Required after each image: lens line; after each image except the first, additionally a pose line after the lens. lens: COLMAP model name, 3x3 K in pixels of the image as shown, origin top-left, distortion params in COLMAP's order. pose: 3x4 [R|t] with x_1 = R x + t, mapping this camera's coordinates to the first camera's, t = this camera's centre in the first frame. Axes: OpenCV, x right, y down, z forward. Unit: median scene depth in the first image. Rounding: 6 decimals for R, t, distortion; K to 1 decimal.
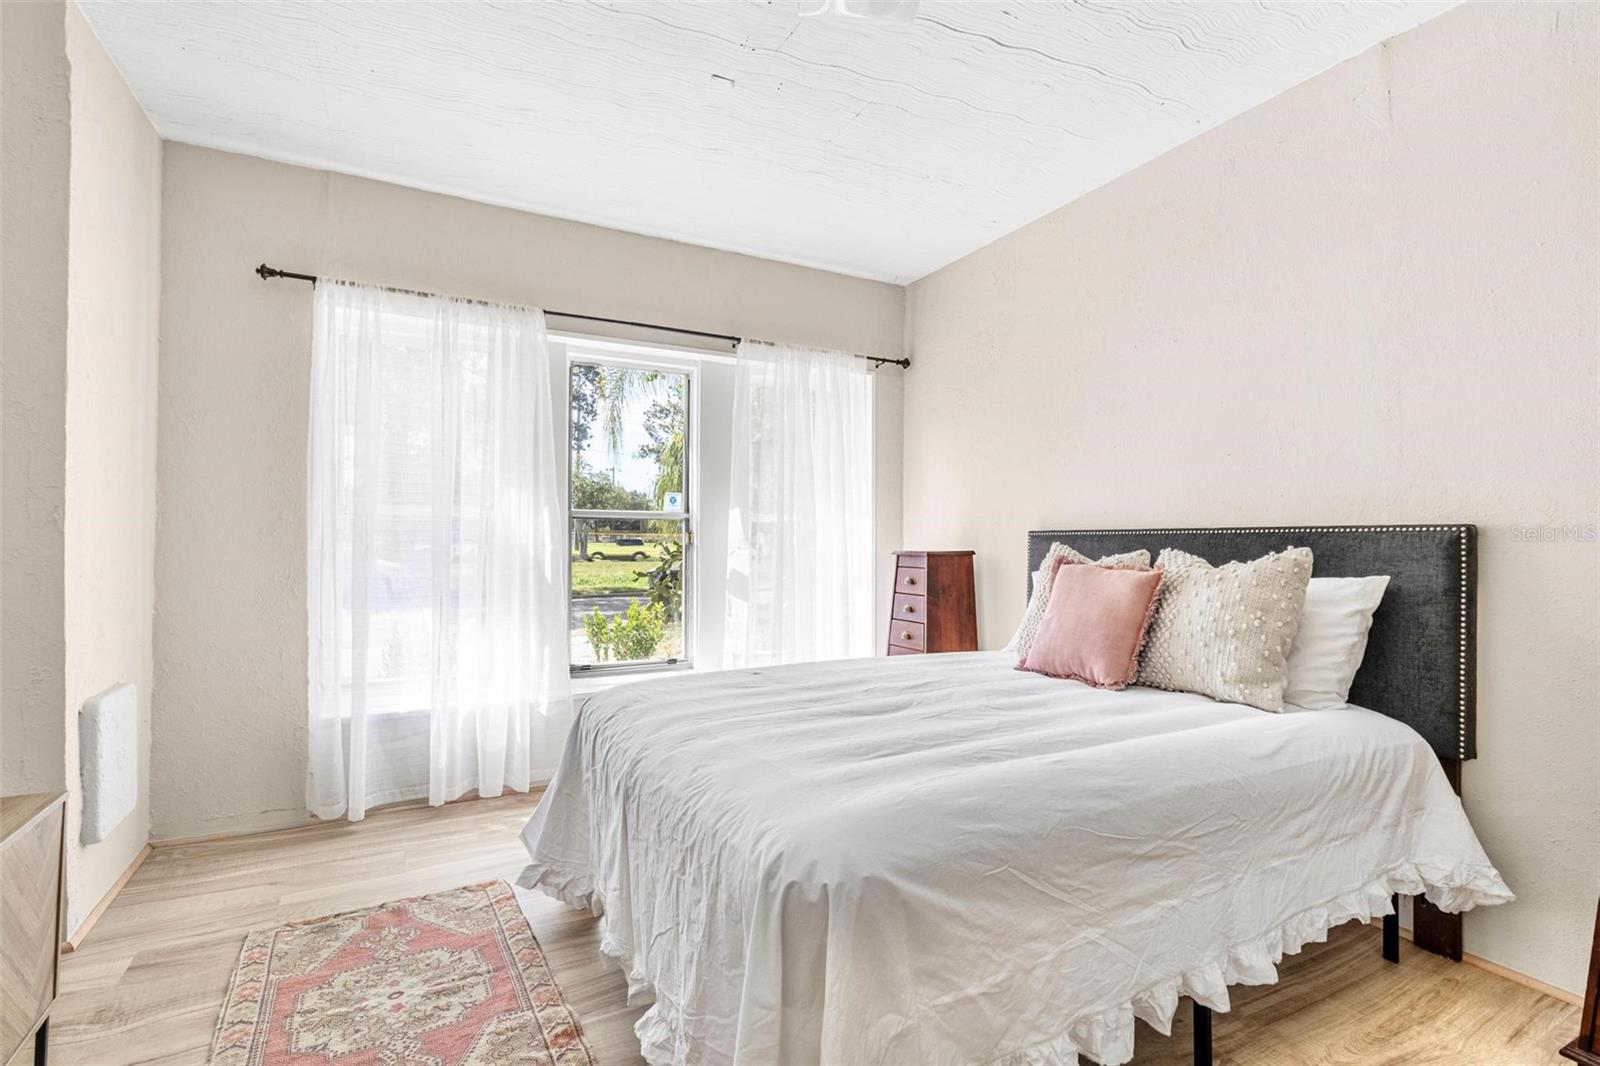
lens RADIAL K [[752.9, 0, 809.5], [0, 752.9, 535.9], [0, 0, 1]] dist [-0.000535, 0.002360]
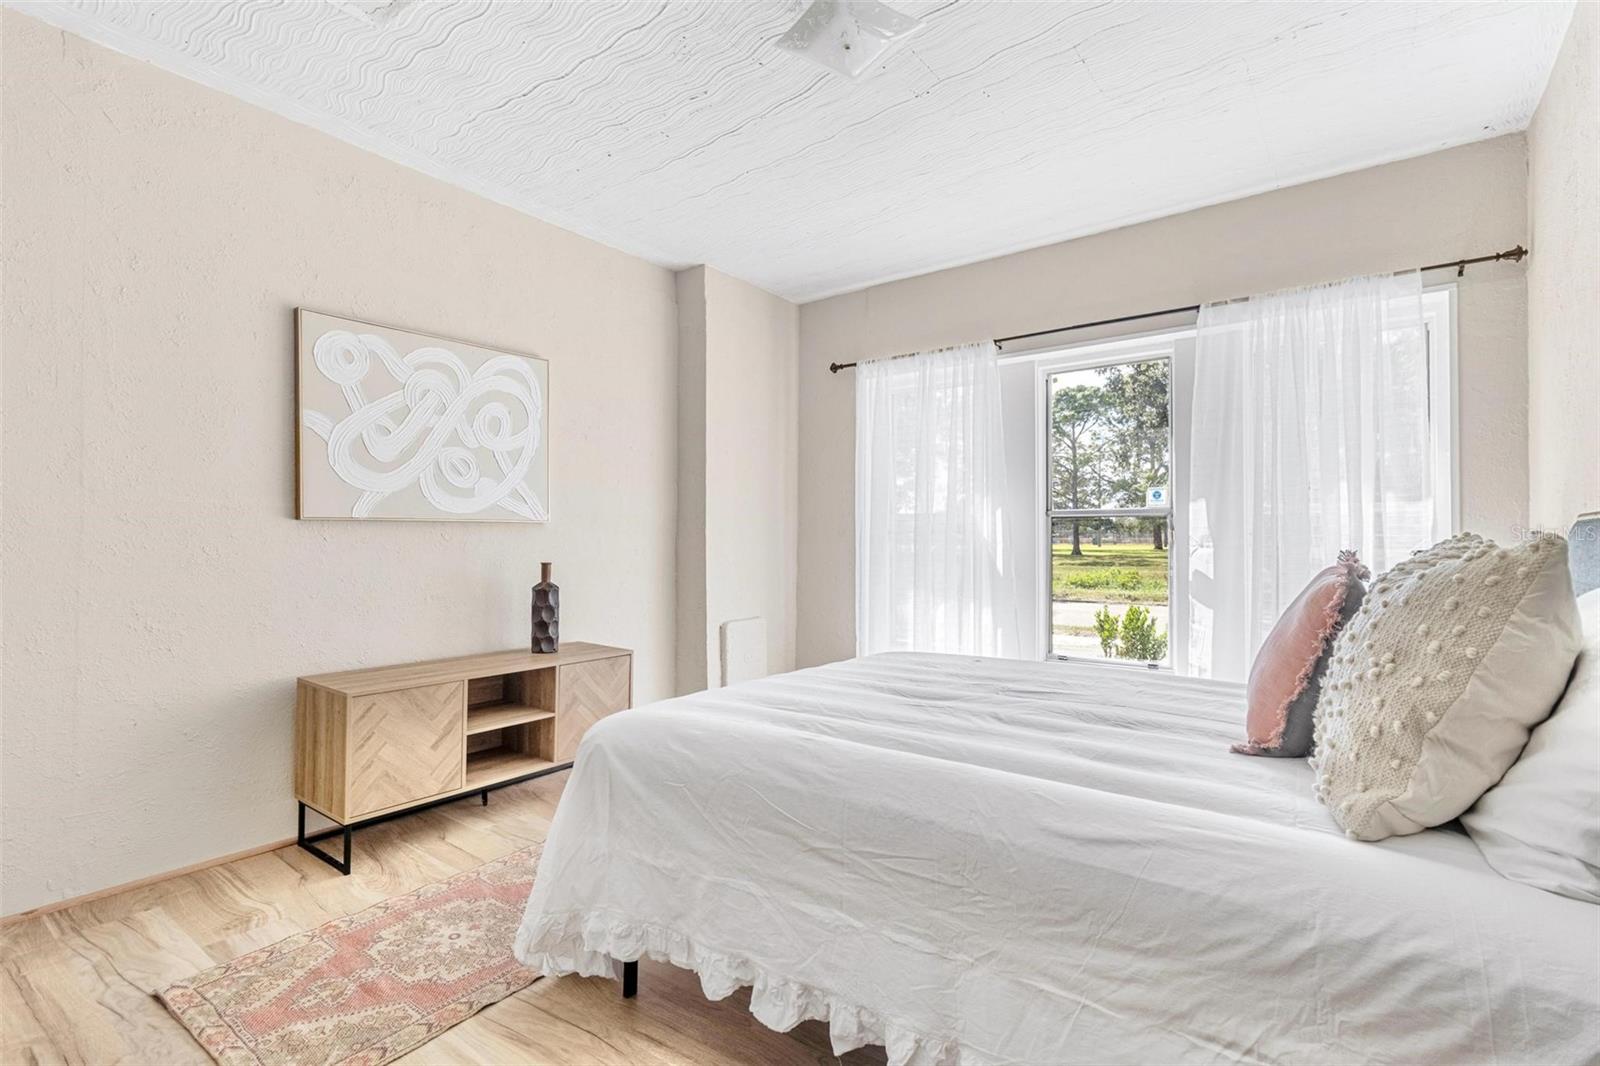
lens RADIAL K [[752.9, 0, 808.9], [0, 752.9, 534.0], [0, 0, 1]] dist [-0.000535, 0.002360]
pose [[0.418410, -0.013293, -0.908161, 1.037787], [0.005799, 0.999912, -0.011965, 0.021383], [0.908240, -0.000261, 0.418451, 0.454903]]
